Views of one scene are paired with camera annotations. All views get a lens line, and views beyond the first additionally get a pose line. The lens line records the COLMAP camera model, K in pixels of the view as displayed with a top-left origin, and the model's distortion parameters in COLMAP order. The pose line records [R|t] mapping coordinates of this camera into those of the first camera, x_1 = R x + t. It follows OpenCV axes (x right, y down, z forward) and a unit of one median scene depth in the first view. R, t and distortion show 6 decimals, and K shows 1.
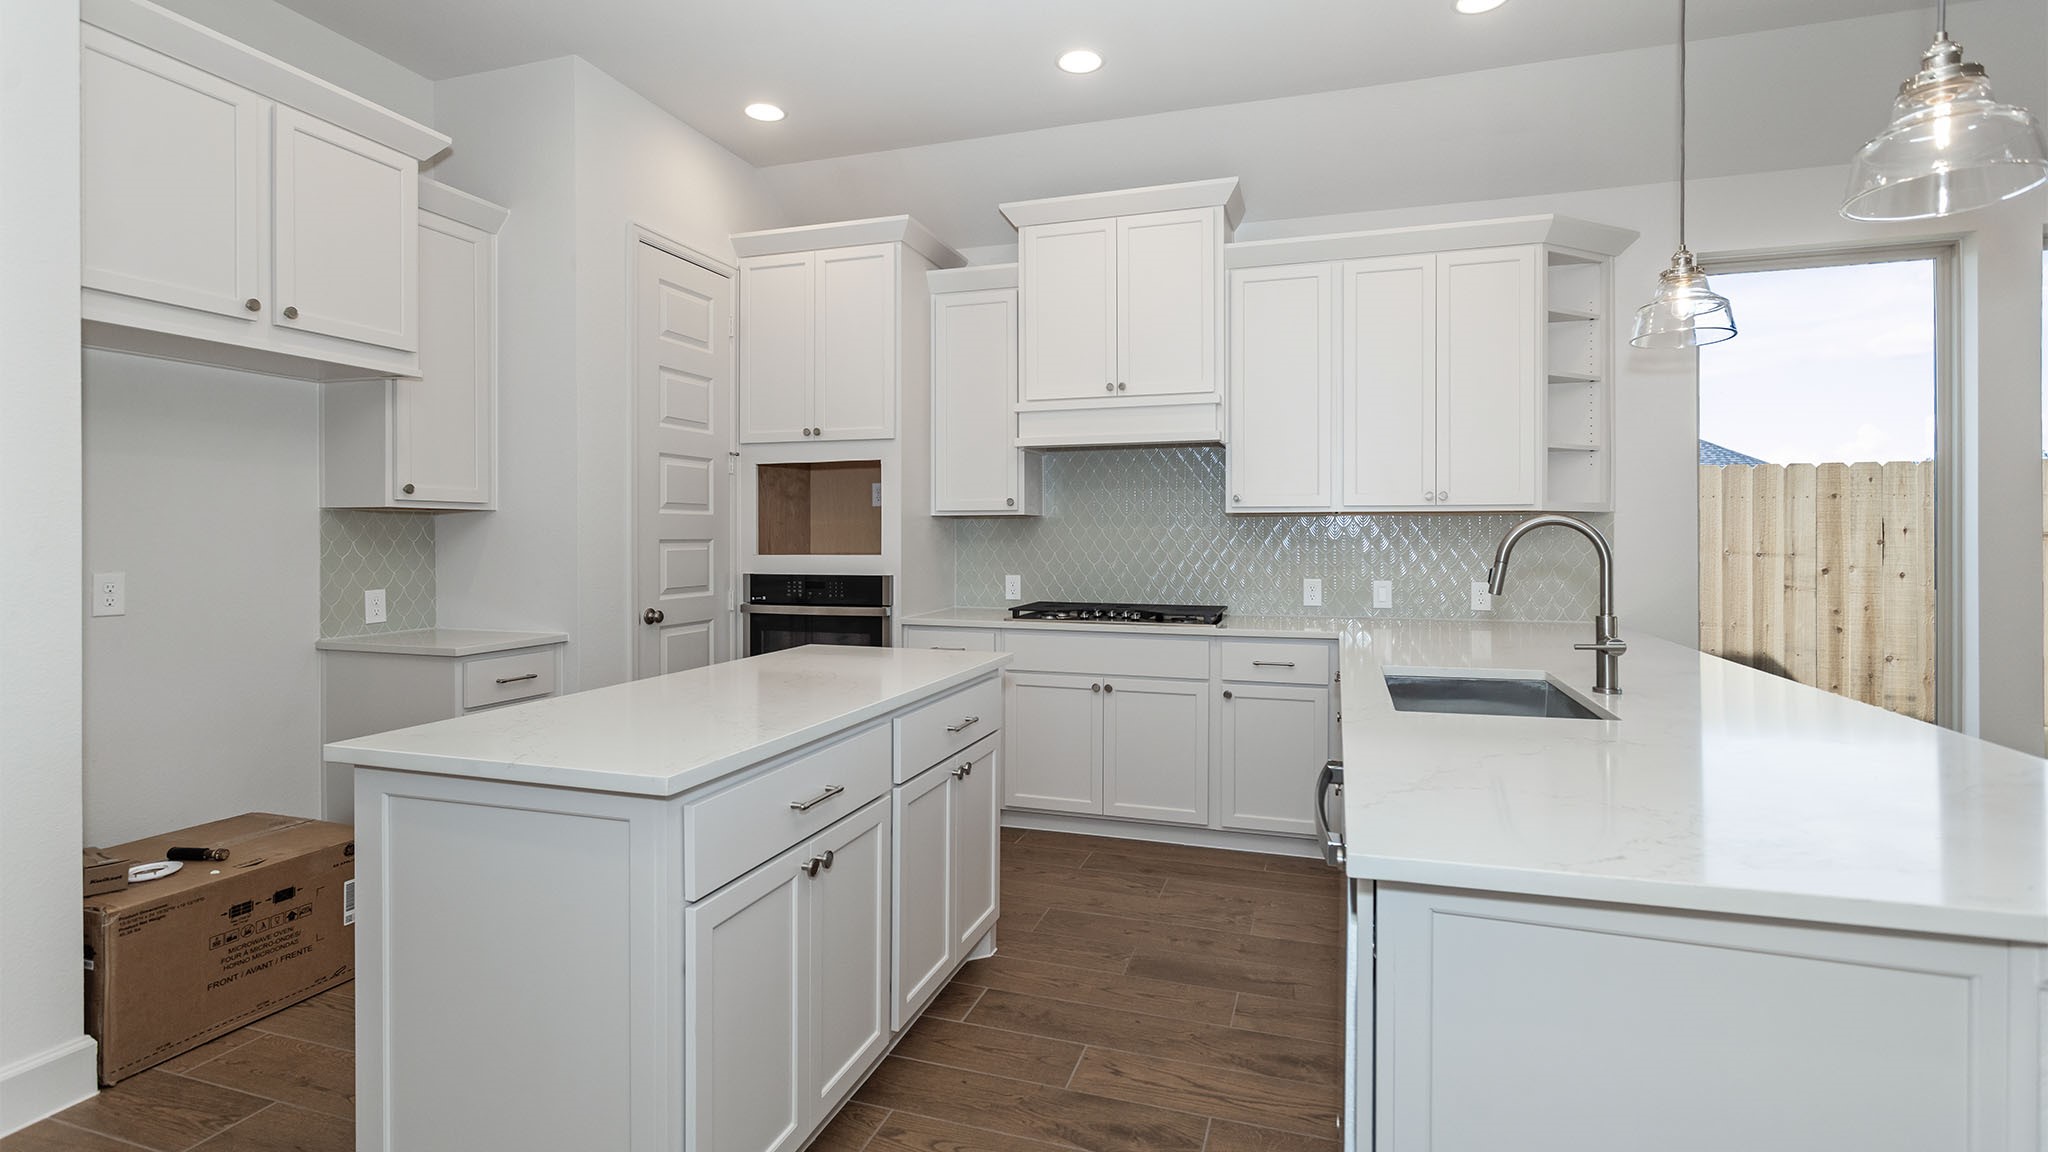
lens RADIAL K [[970.1, 0, 1026.6], [0, 970.1, 540.8], [0, 0, 1]] dist [-0.001218, 0.000038]
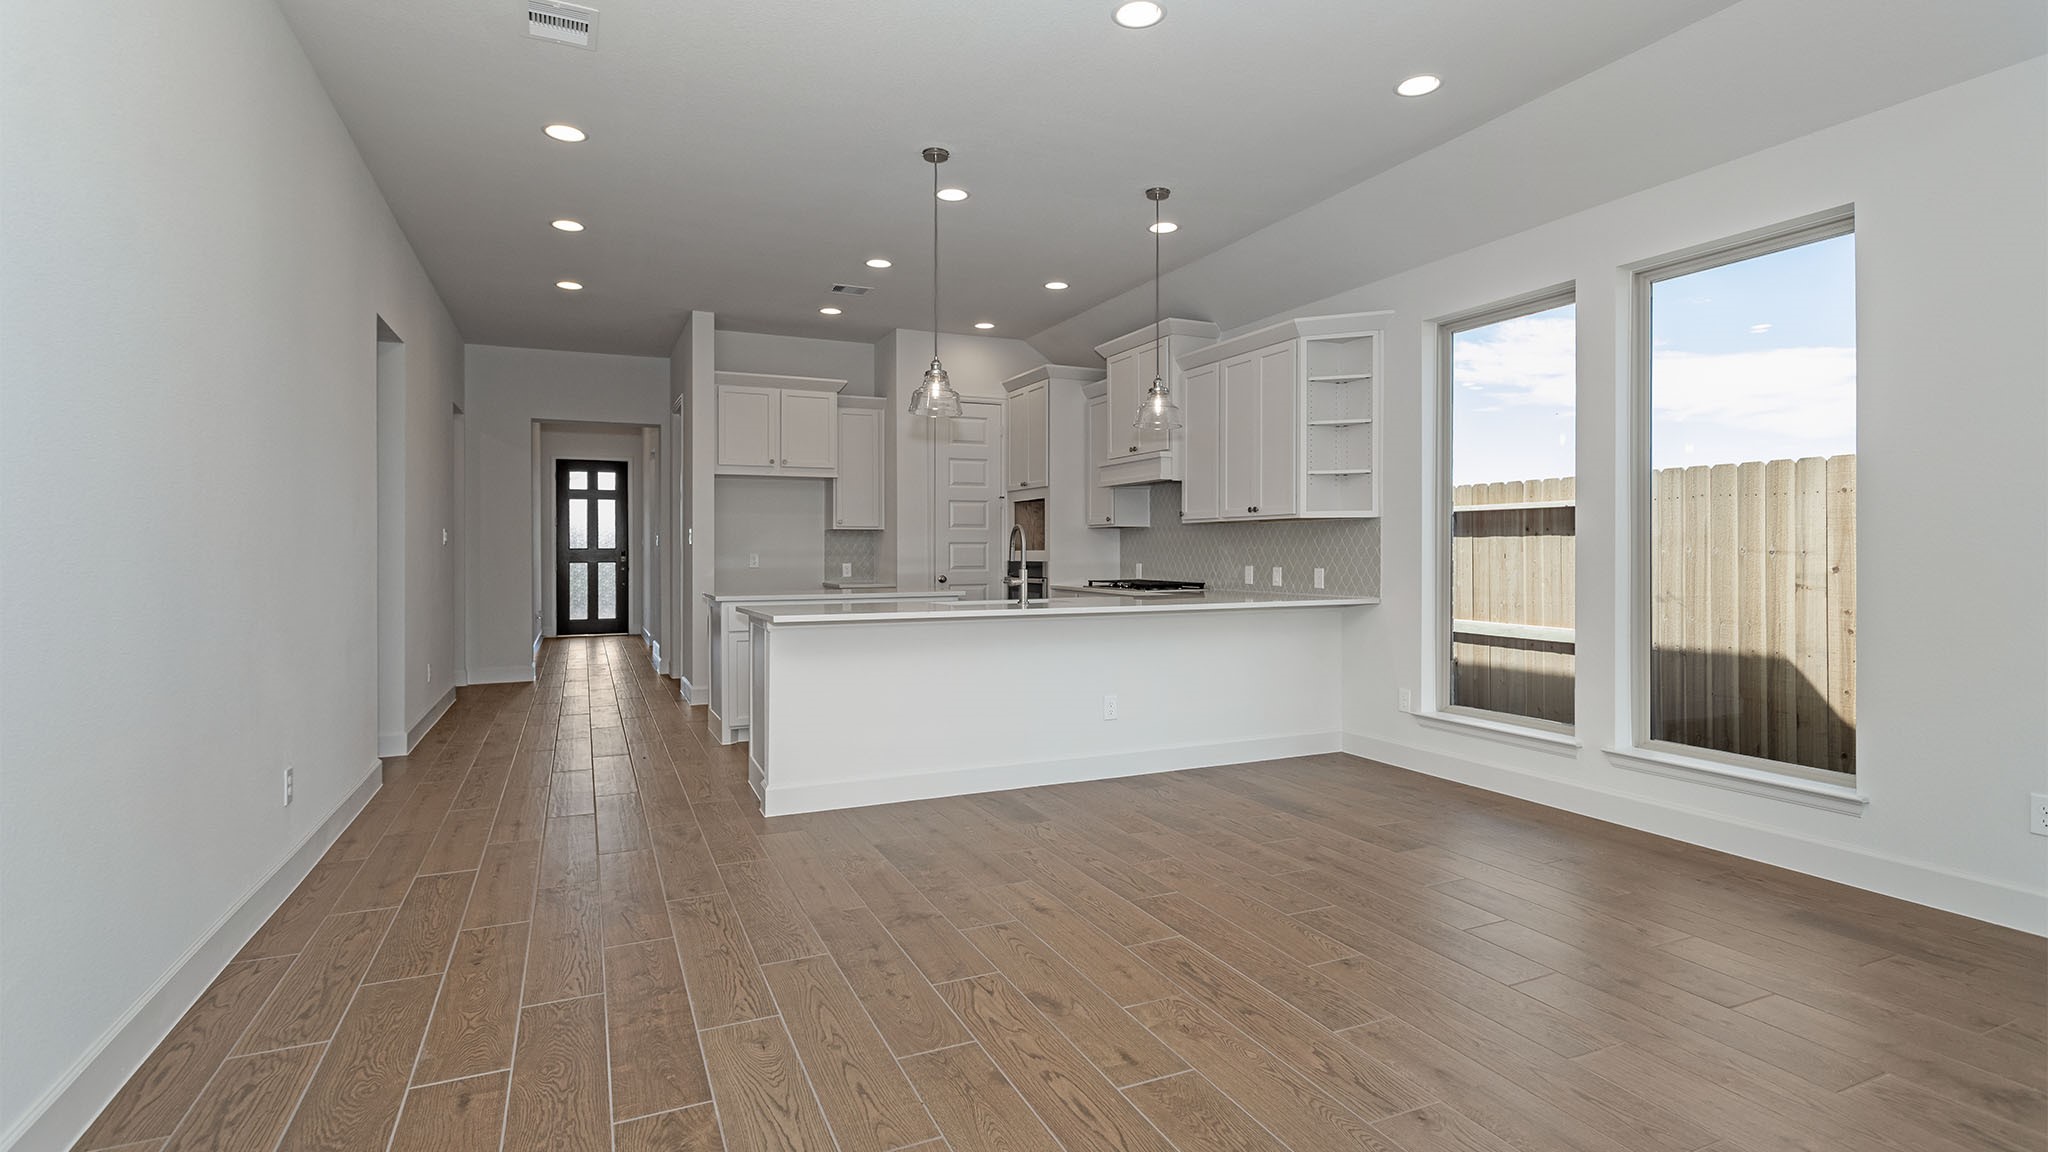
lens RADIAL K [[970.1, 0, 1026.6], [0, 970.1, 540.8], [0, 0, 1]] dist [-0.001218, 0.000038]
pose [[0.682128, -0.006855, -0.731201, 0.976719], [-0.000748, 0.999949, -0.010073, 0.013262], [0.731233, 0.007418, 0.682088, -0.226057]]
